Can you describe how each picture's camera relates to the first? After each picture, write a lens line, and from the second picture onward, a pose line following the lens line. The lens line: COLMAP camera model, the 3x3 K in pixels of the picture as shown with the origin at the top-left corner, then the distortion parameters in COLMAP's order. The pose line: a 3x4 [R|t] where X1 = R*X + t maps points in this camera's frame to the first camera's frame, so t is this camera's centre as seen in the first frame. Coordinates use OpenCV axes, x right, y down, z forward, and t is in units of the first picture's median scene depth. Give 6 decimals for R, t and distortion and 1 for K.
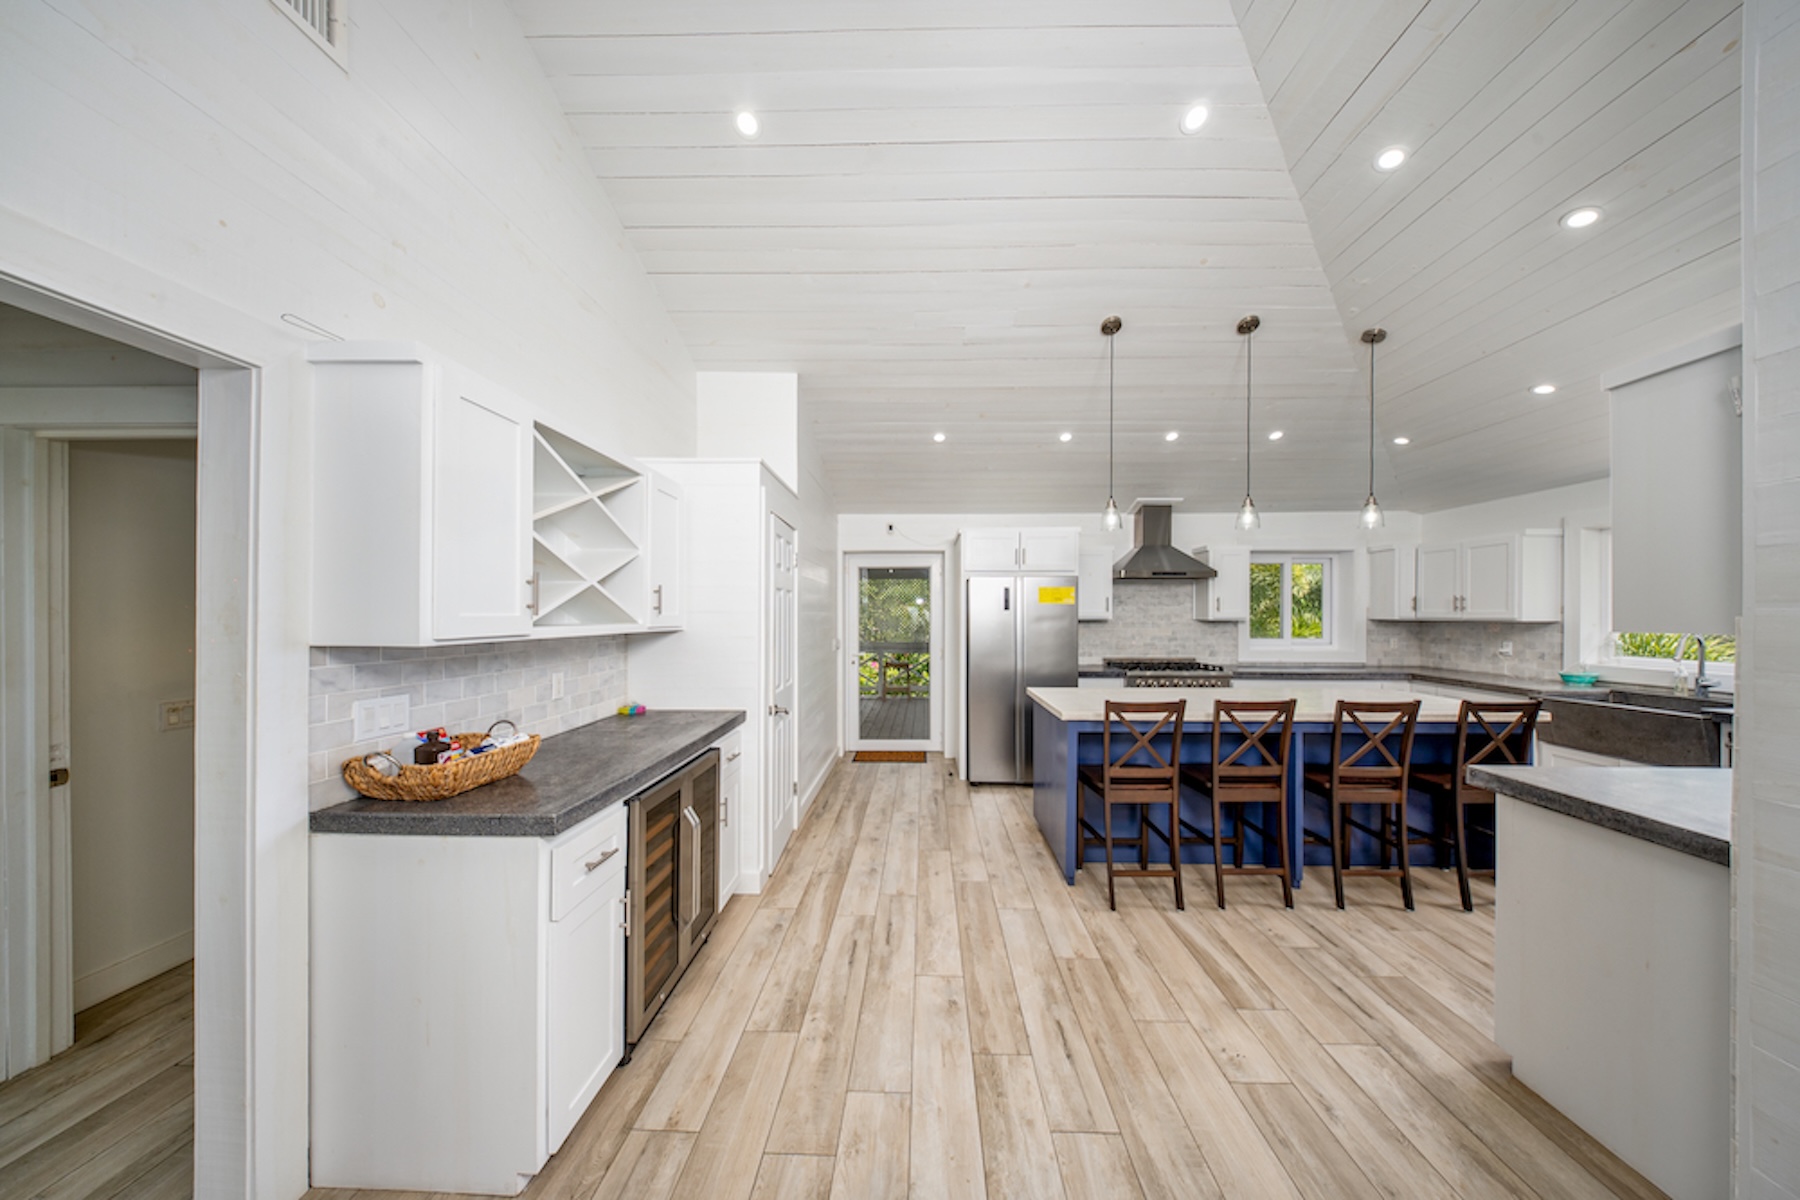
lens RADIAL K [[557.6, 0, 907.8], [0, 557.6, 616.6], [0, 0, 1]] dist [-0.000875, -0.000010]
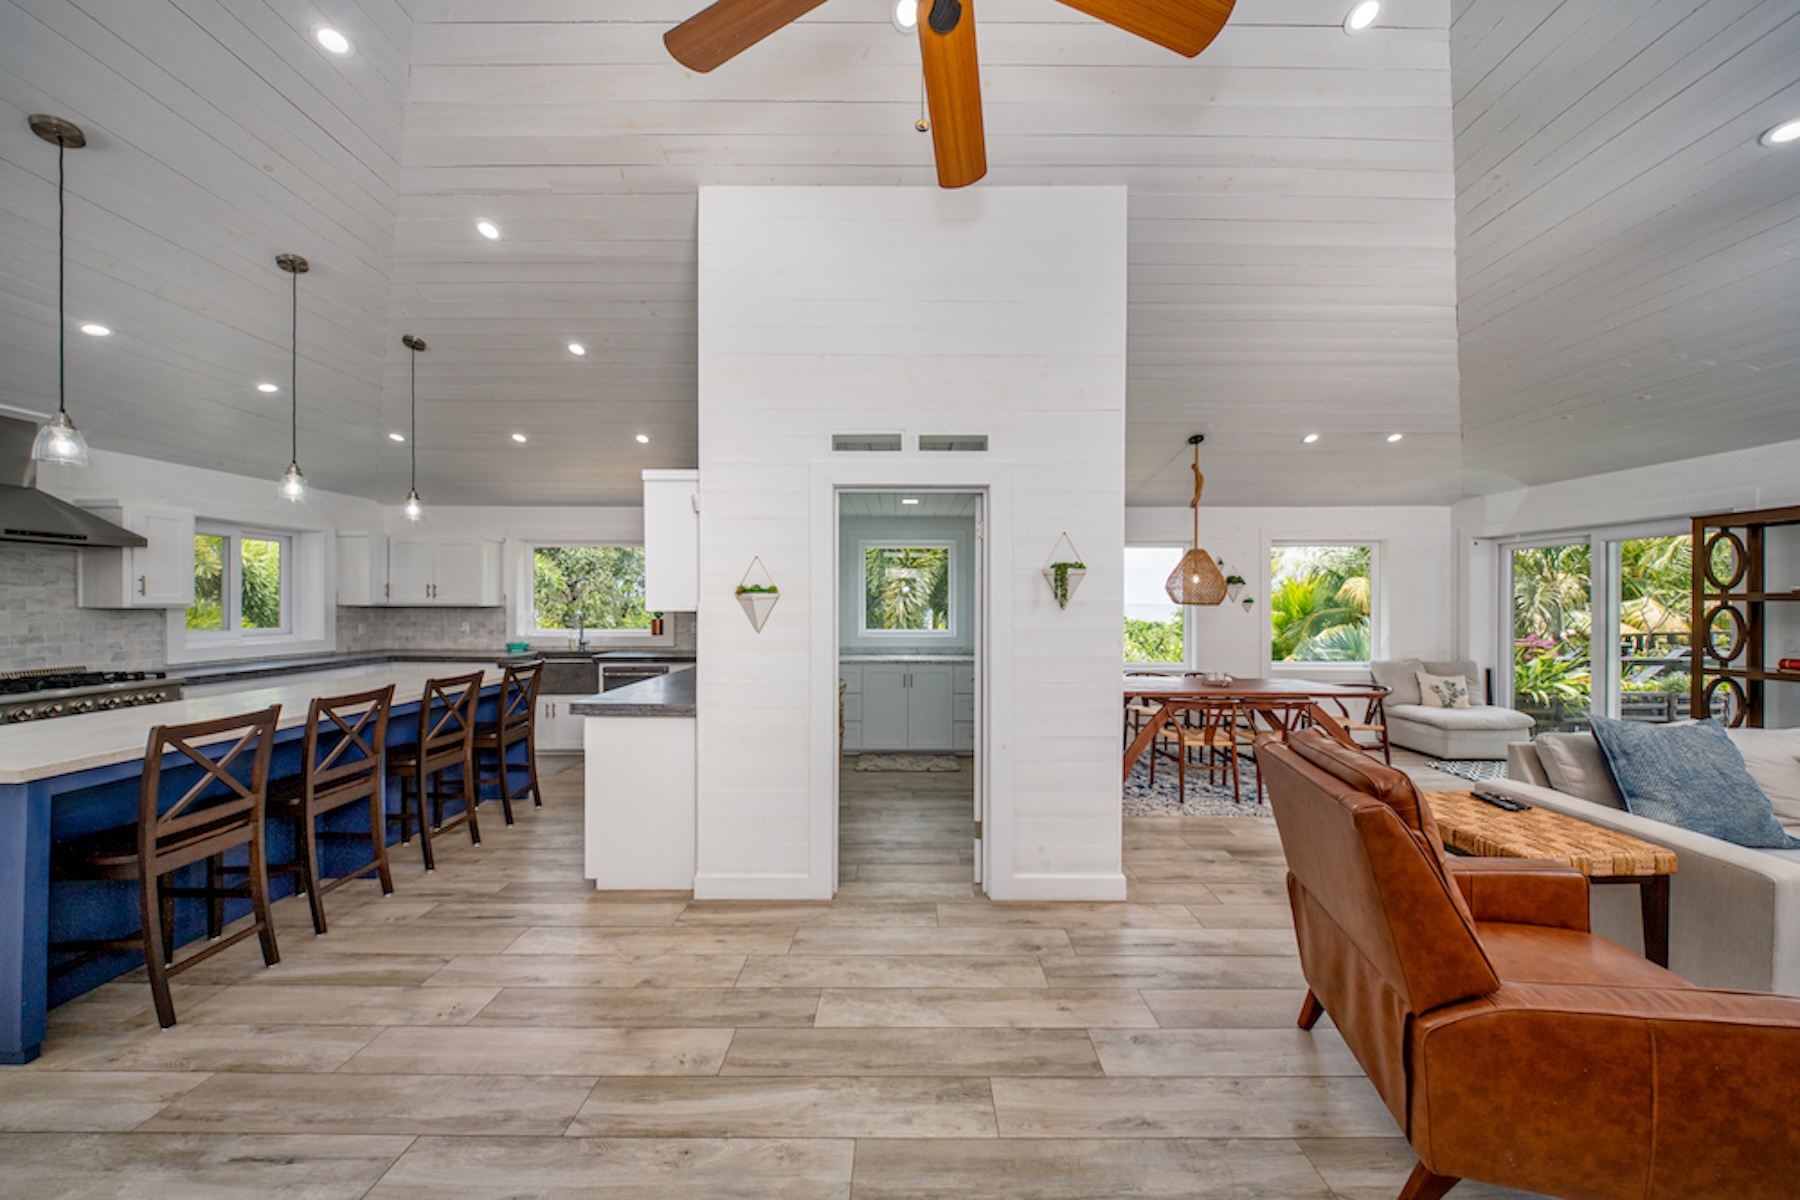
lens RADIAL K [[573.9, 0, 904.4], [0, 573.9, 600.8], [0, 0, 1]] dist [-0.006085, -0.000060]
pose [[-0.030629, -0.000226, 0.999531, -0.343627], [0.002664, 0.999996, 0.000308, -0.000988], [-0.999527, 0.002672, -0.030628, 0.098697]]
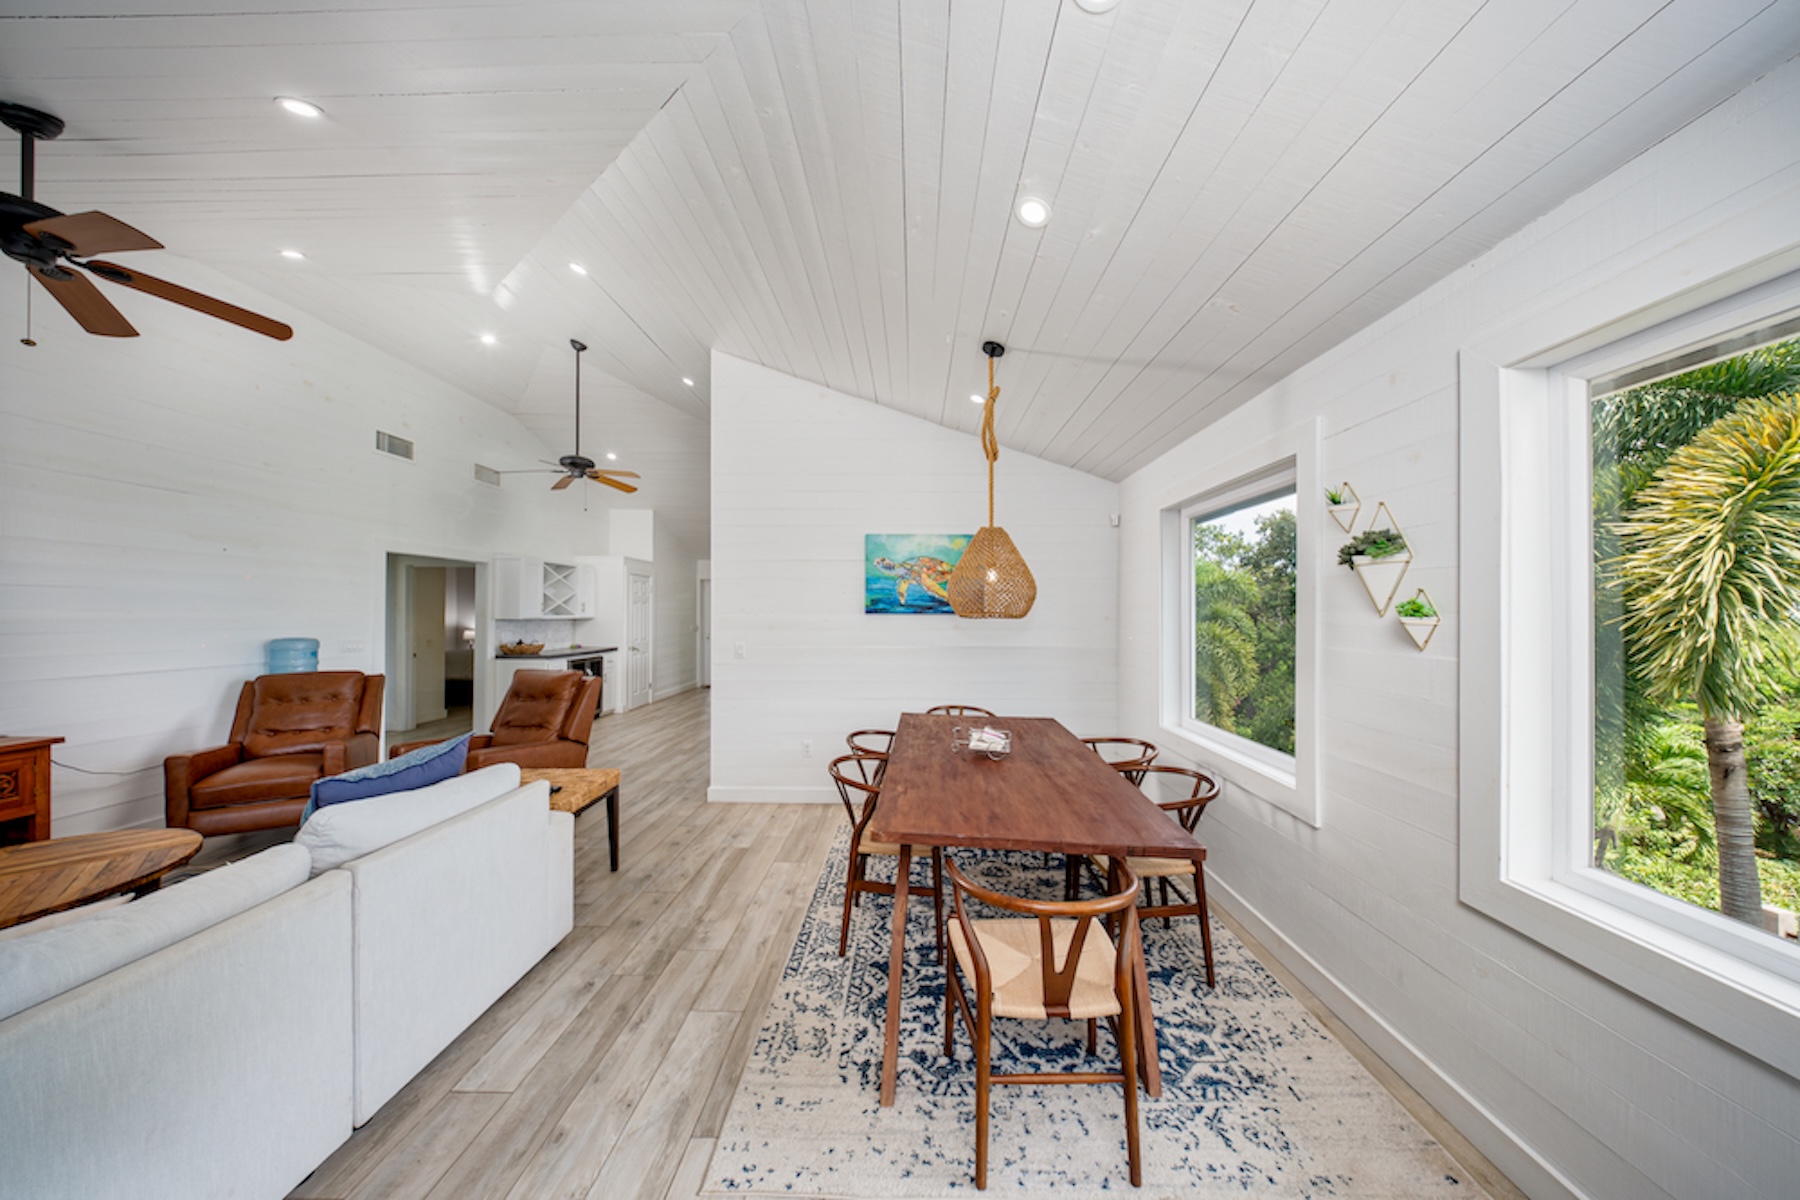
lens RADIAL K [[545.5, 0, 914.6], [0, 545.5, 615.6], [0, 0, 1]] dist [-0.007120, -0.000064]
pose [[0.999355, 0.001804, 0.035872, 1.078755], [-0.001724, 0.999996, -0.002255, 0.013452], [-0.035876, 0.002192, 0.999354, -1.744194]]
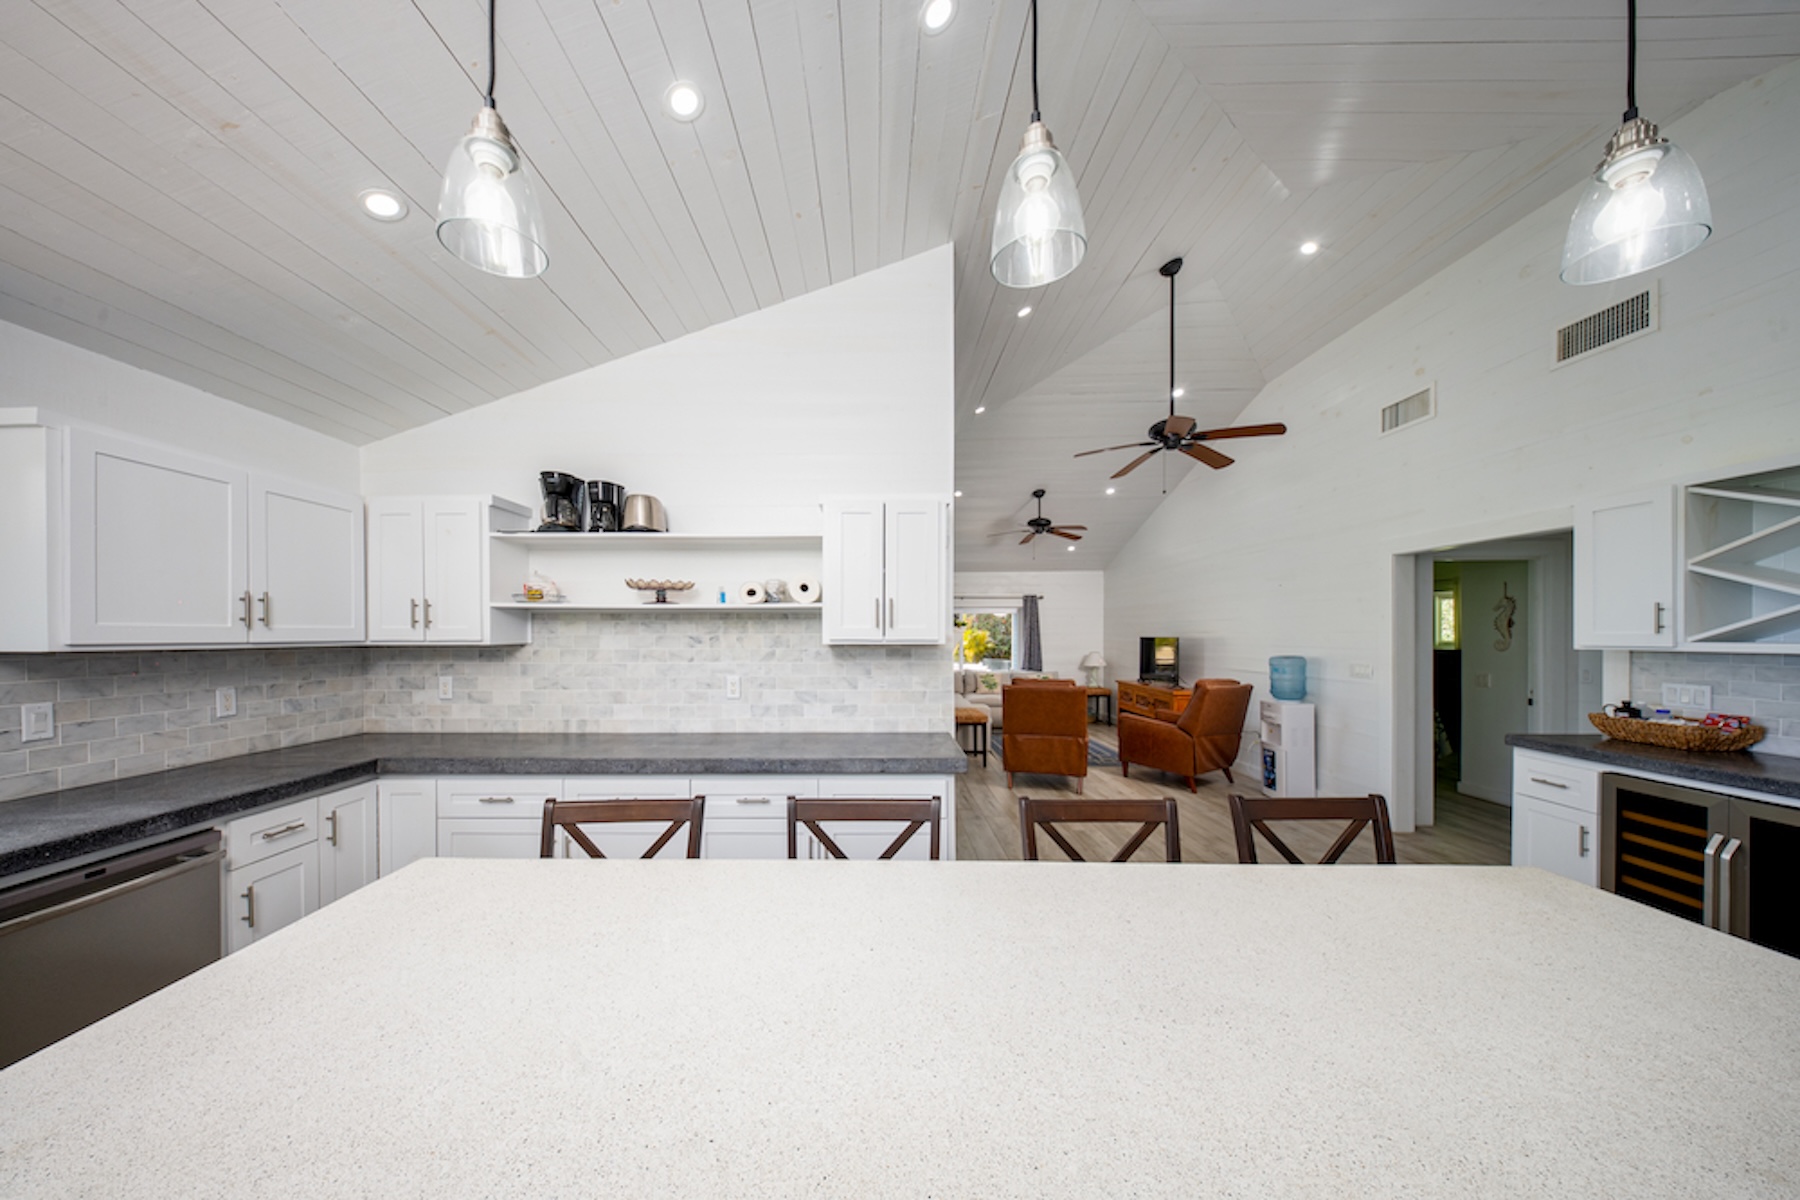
lens RADIAL K [[570.7, 0, 873.9], [0, 570.7, 636.5], [0, 0, 1]] dist [0.006536, -0.000056]
pose [[-0.999719, 0.000870, -0.023670, 0.786993], [0.000629, 0.999948, 0.010163, -0.005883], [0.023677, 0.010145, -0.999668, 1.412004]]
